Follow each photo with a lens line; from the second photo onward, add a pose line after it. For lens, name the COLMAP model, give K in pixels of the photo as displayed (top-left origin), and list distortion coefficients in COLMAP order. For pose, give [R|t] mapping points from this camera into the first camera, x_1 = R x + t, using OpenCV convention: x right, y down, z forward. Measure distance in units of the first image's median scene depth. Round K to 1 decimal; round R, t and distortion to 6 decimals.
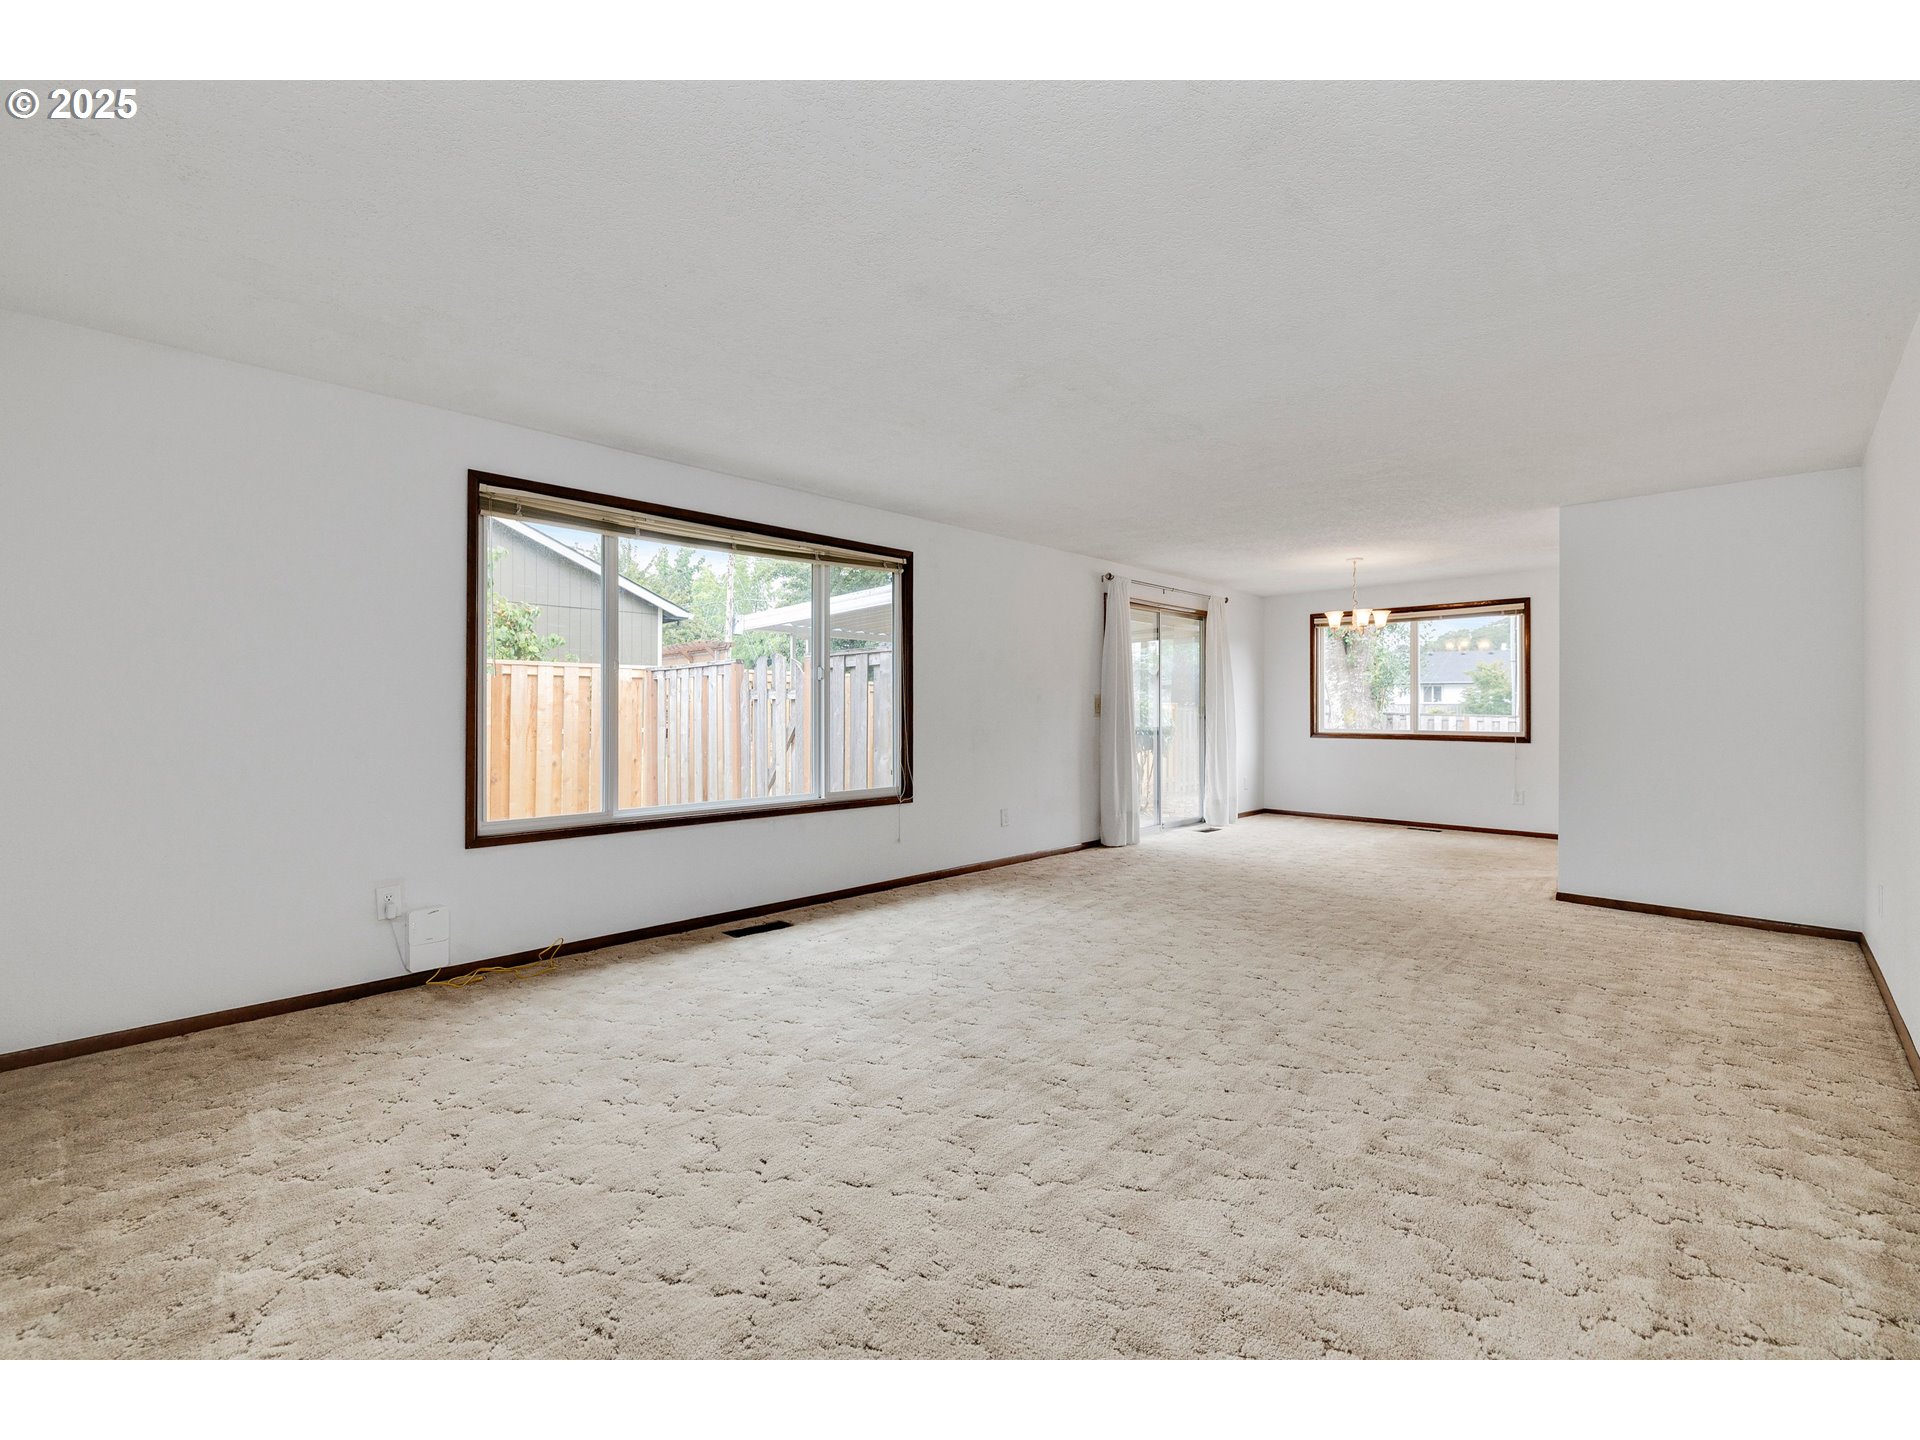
lens RADIAL K [[809.7, 0, 962.7], [0, 809.7, 711.1], [0, 0, 1]] dist [0.000112, 0.001075]
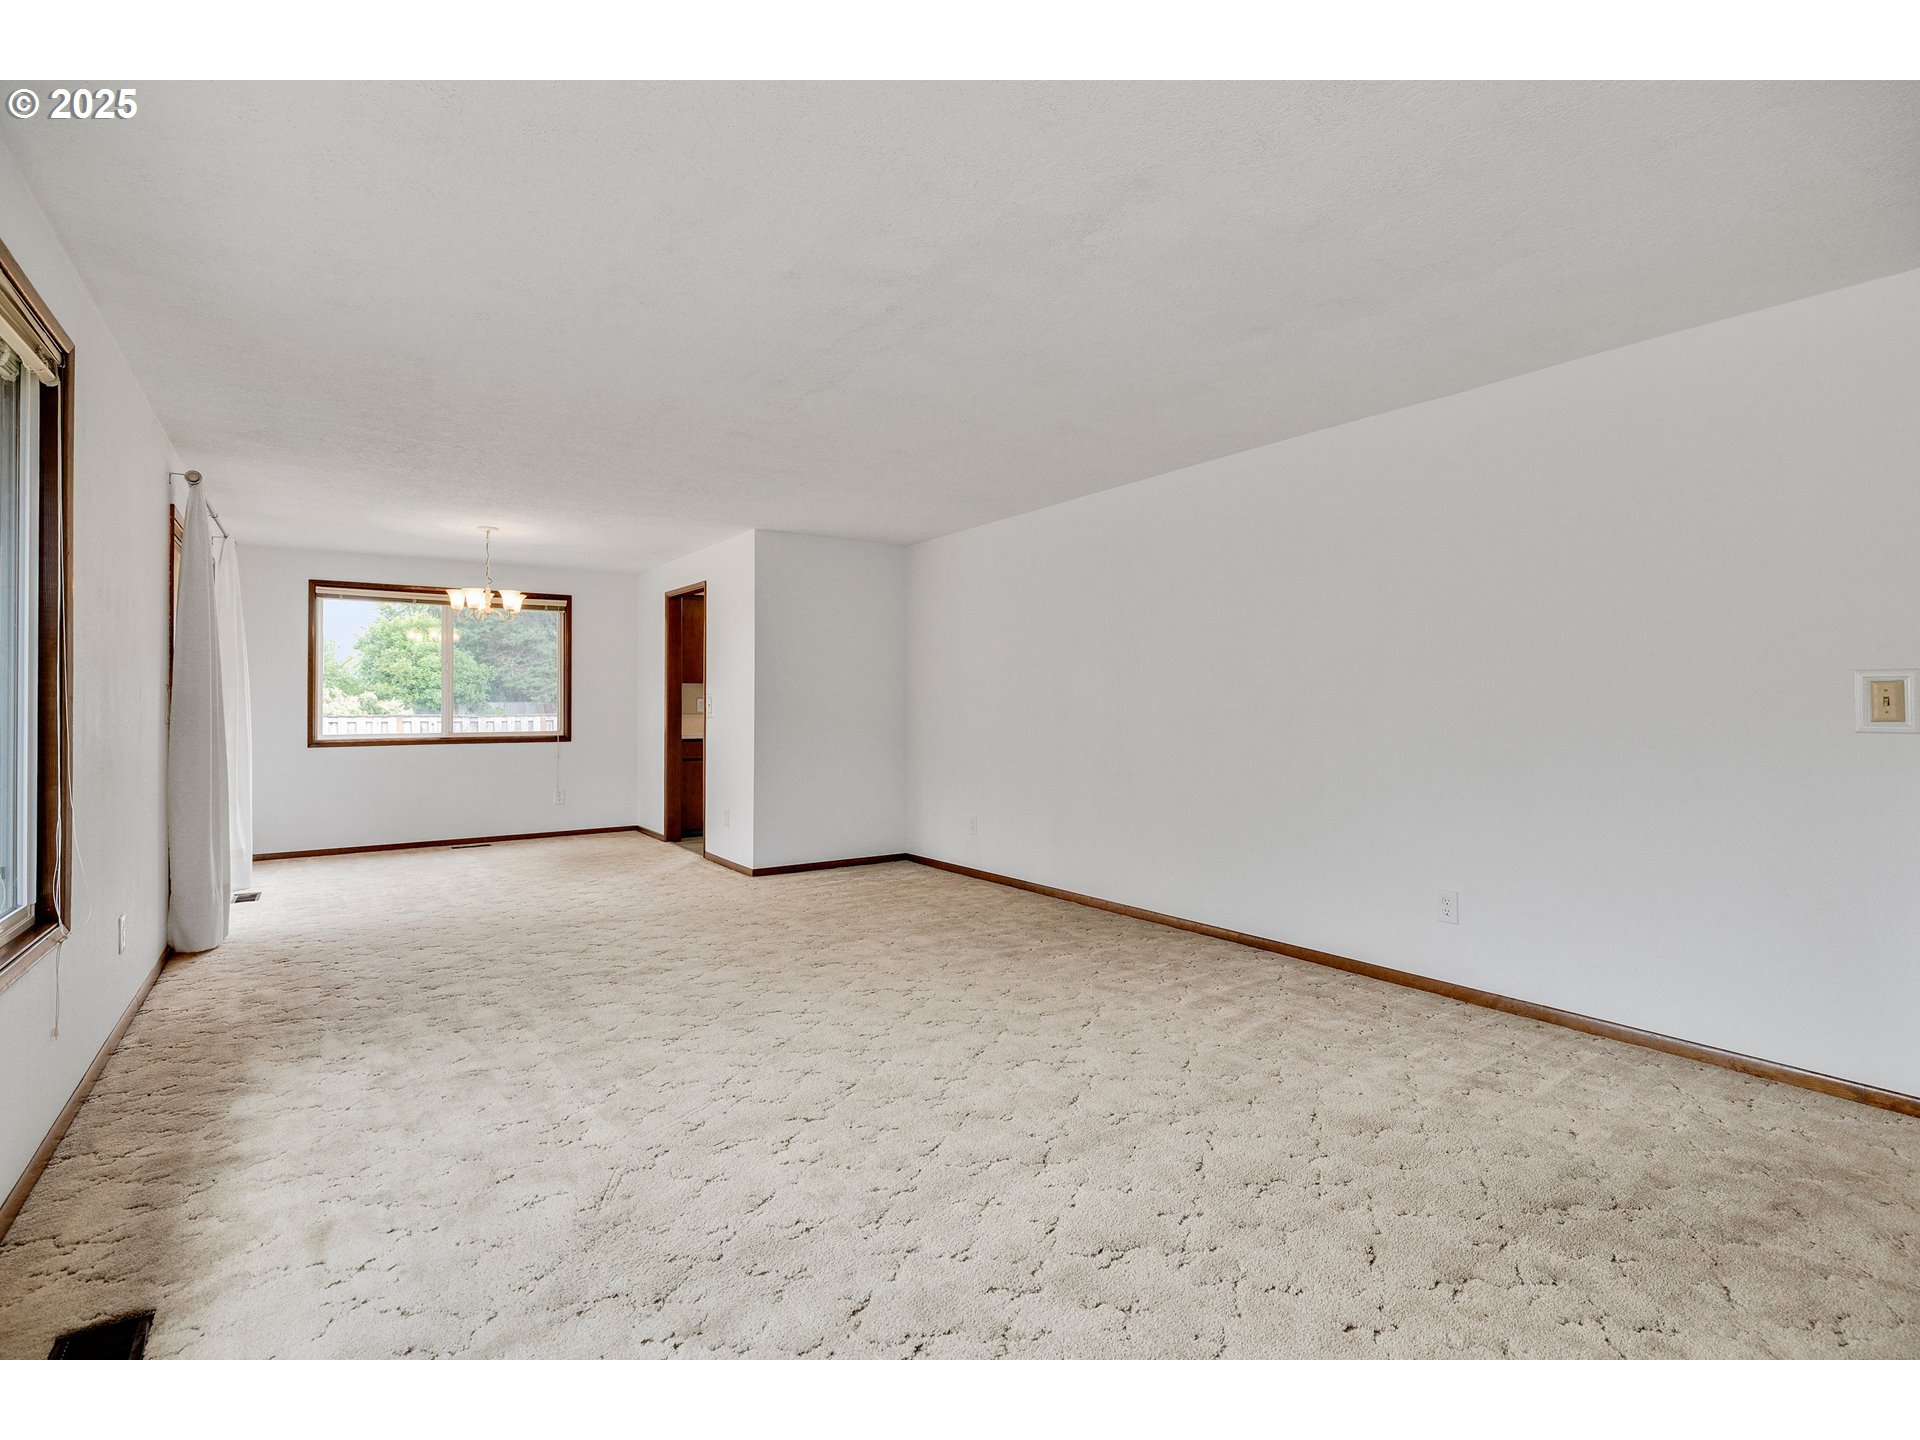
lens RADIAL K [[912.1, 0, 944.6], [0, 912.1, 695.0], [0, 0, 1]] dist [0.000105, 0.000032]
pose [[0.202860, 0.009040, 0.979166, -0.648219], [0.006708, 0.999921, -0.010621, -0.006085], [-0.979185, 0.008723, 0.202783, 0.678848]]
